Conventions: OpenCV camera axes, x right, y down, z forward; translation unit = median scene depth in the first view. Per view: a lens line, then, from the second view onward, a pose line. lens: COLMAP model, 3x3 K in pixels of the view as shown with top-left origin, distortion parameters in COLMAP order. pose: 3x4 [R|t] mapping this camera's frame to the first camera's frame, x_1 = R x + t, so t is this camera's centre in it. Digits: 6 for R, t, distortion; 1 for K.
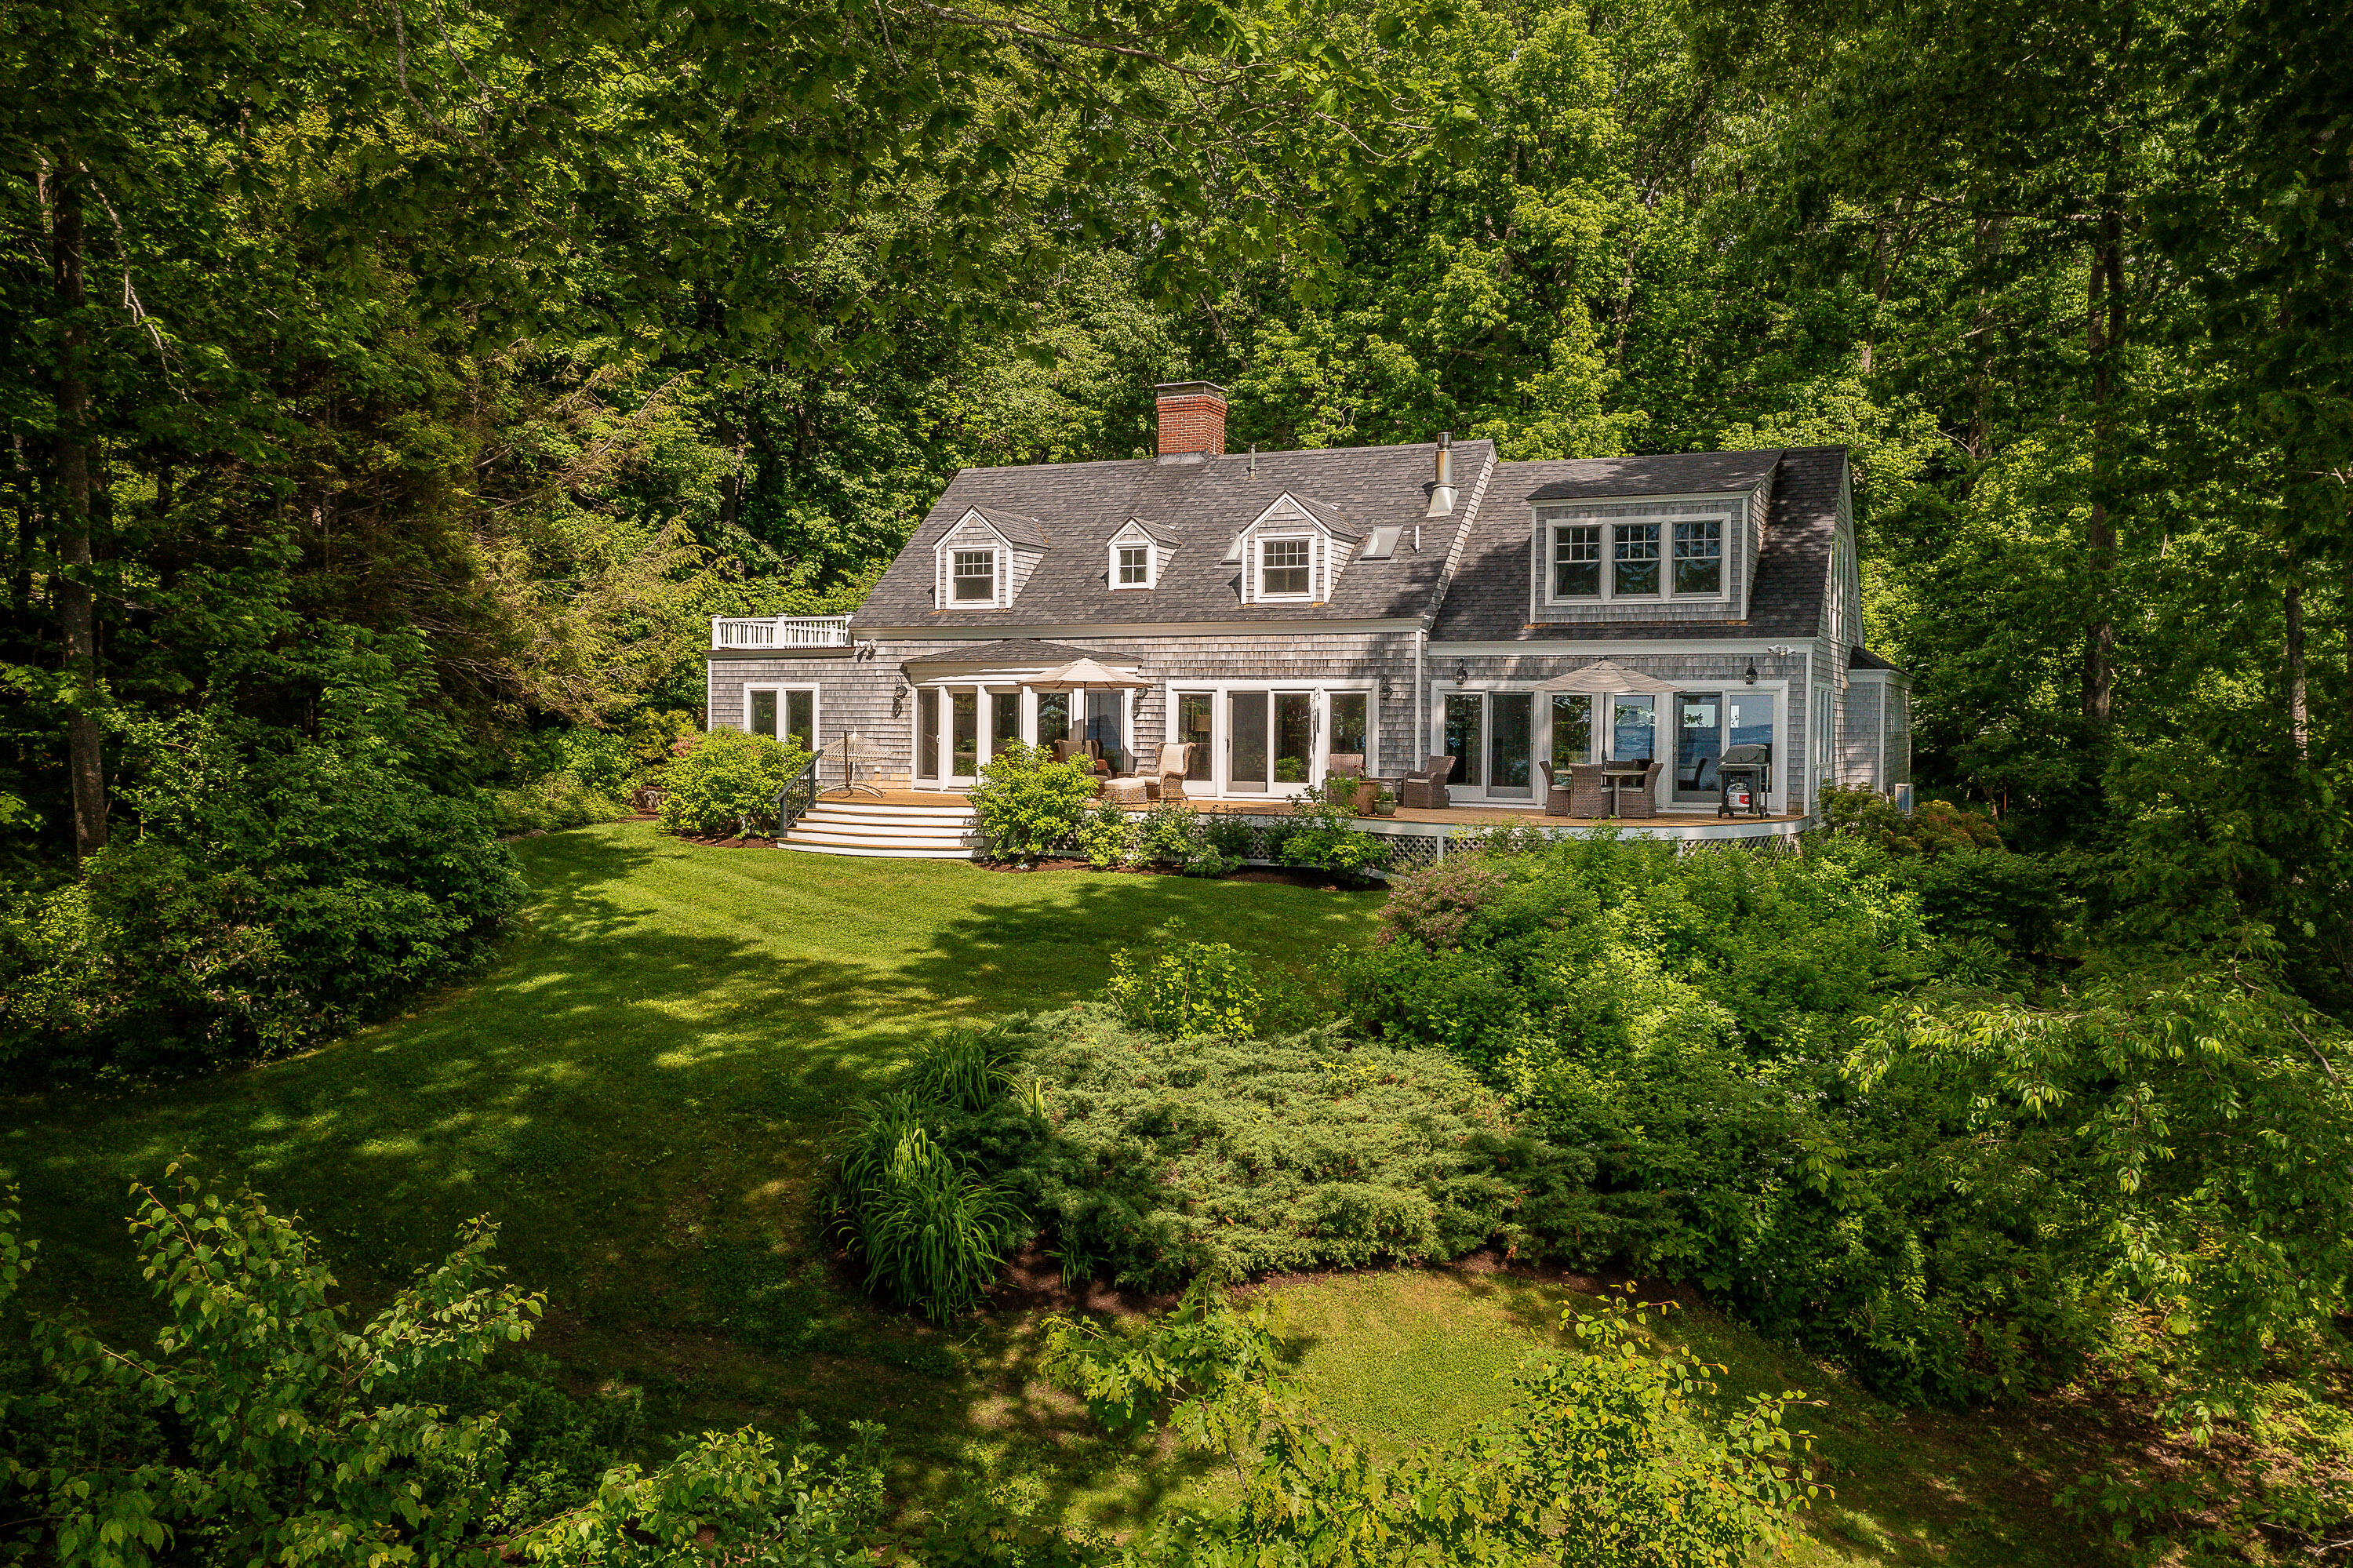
lens RADIAL K [[1888.1, 0, 1156.0], [0, 1888.1, 775.4], [0, 0, 1]] dist [-0.005407, -0.009002]
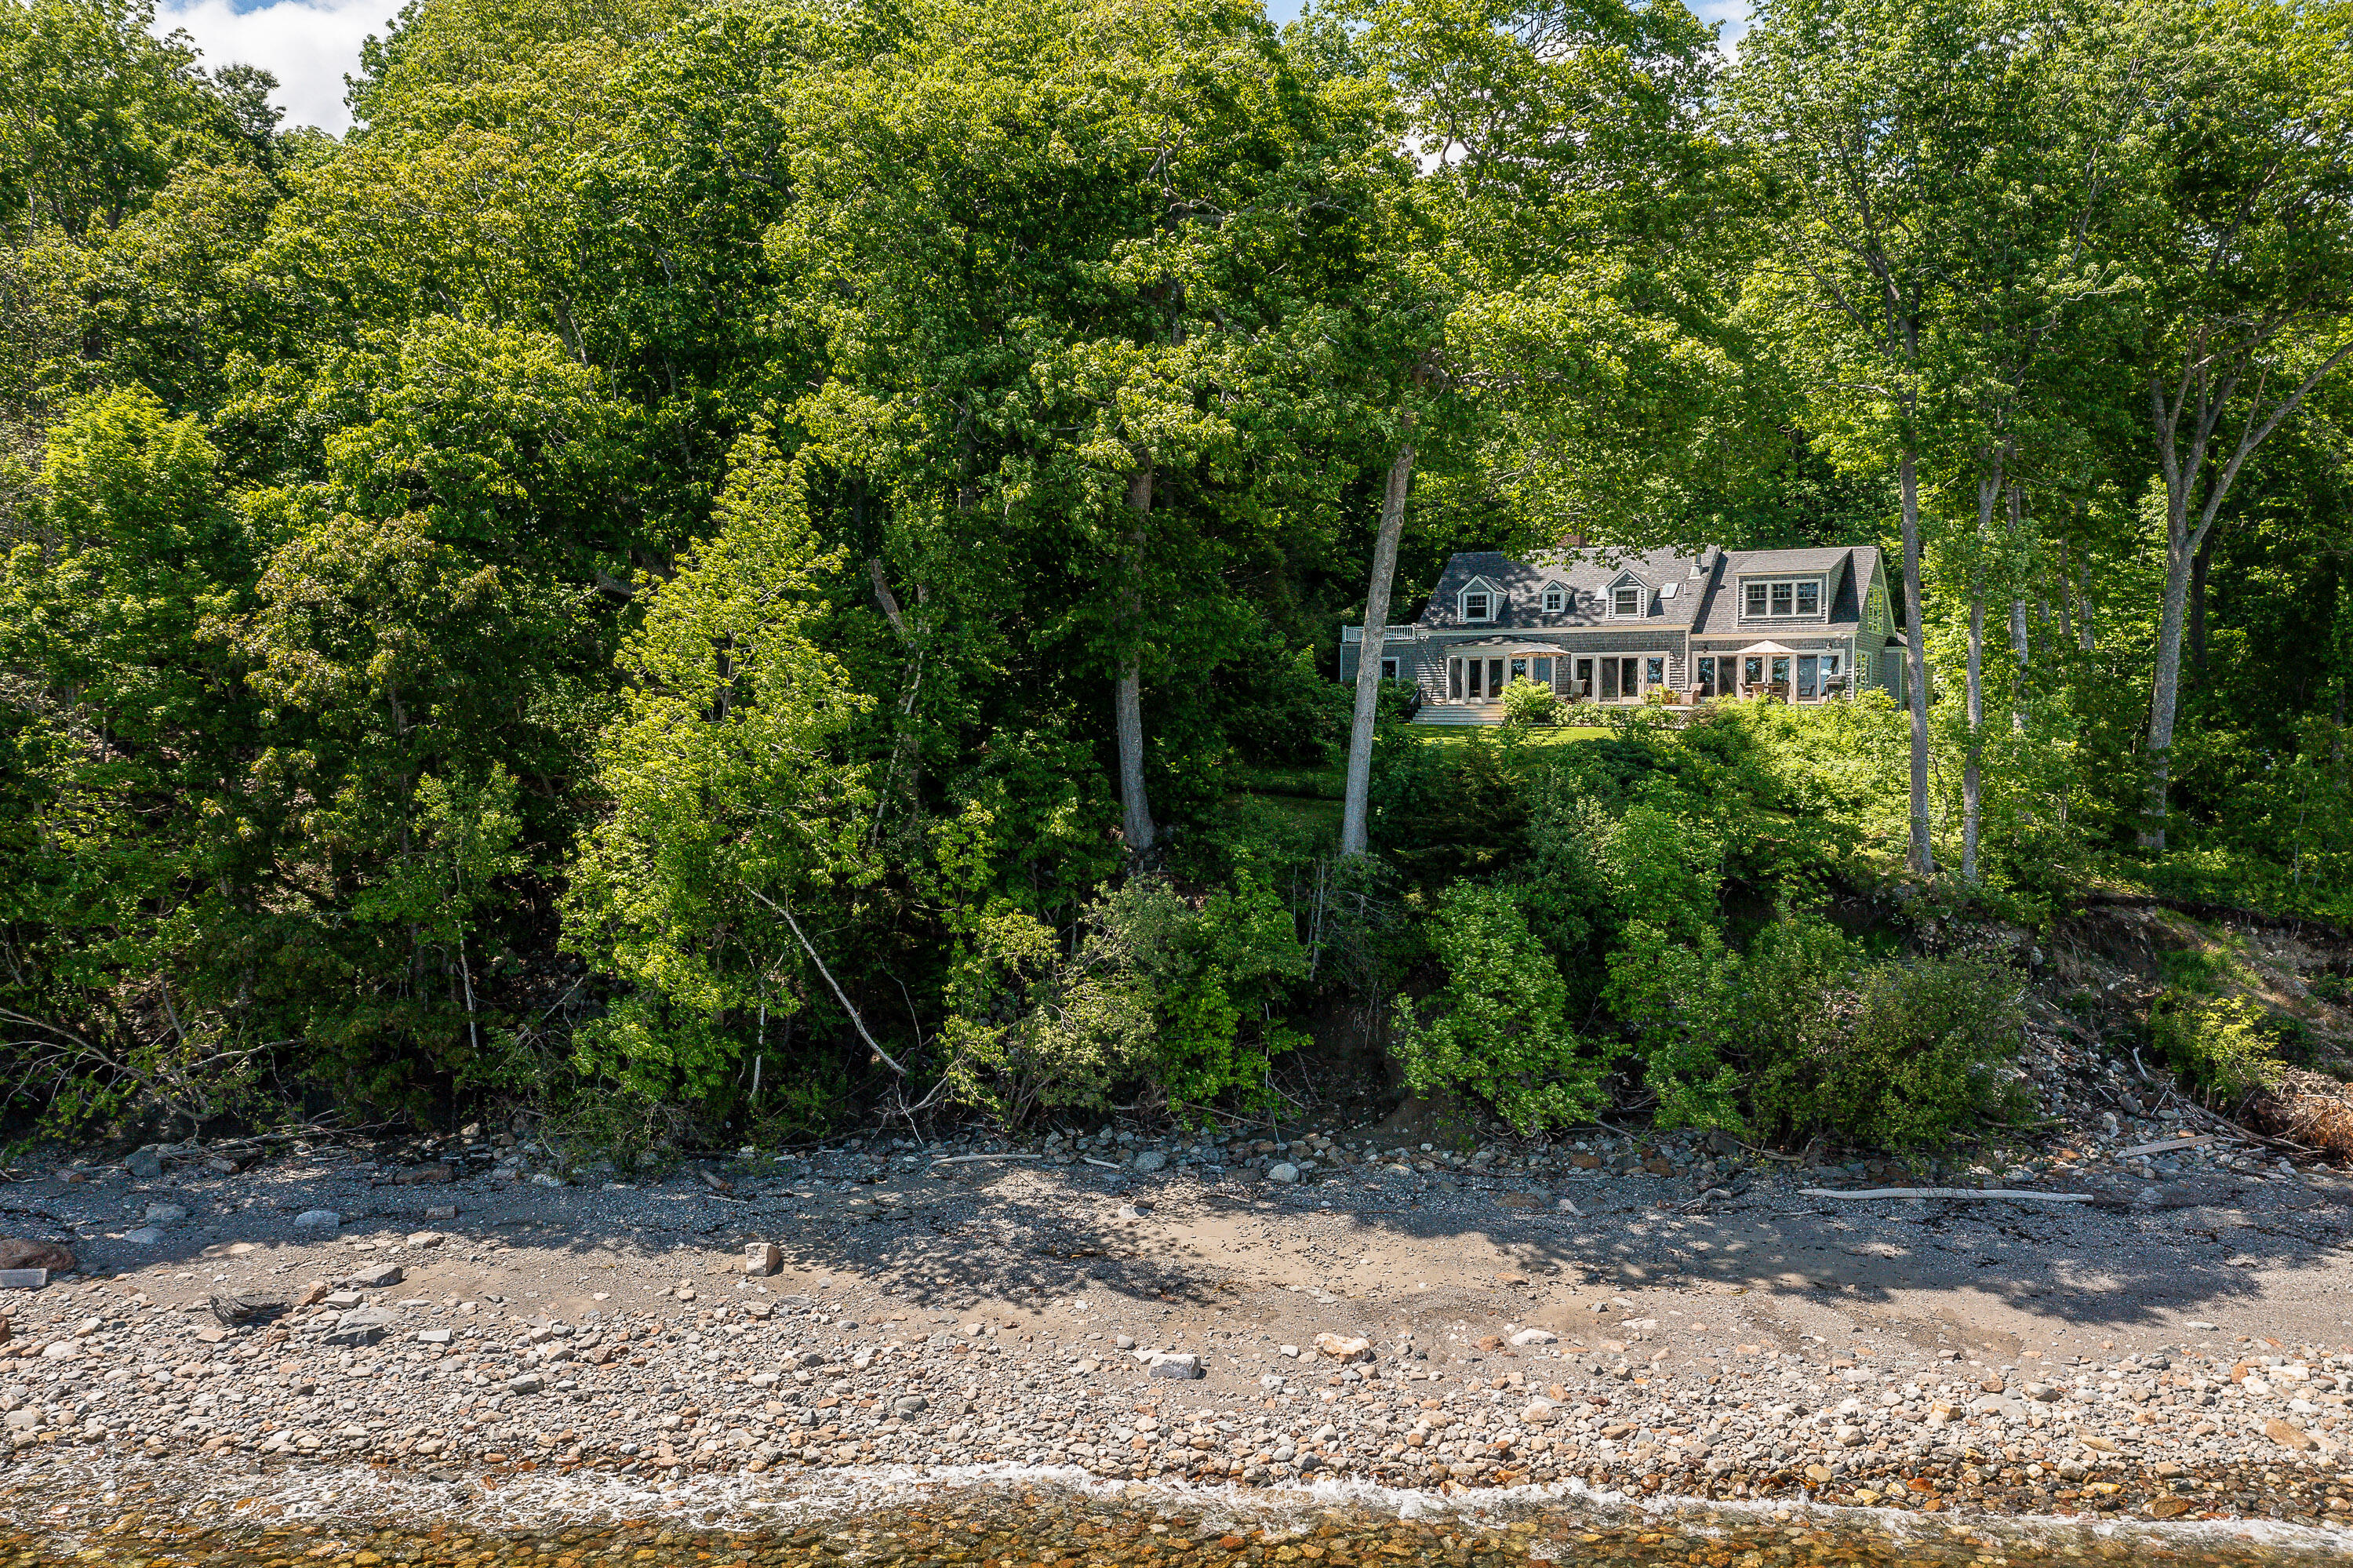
lens RADIAL K [[1888.1, 0, 1205.2], [0, 1888.1, 788.1], [0, 0, 1]] dist [-0.005407, -0.009002]
pose [[0.997372, -0.000831, -0.072445, -0.283653], [0.000658, 0.999997, -0.002417, 0.123417], [0.072447, 0.002363, 0.997369, -1.357610]]
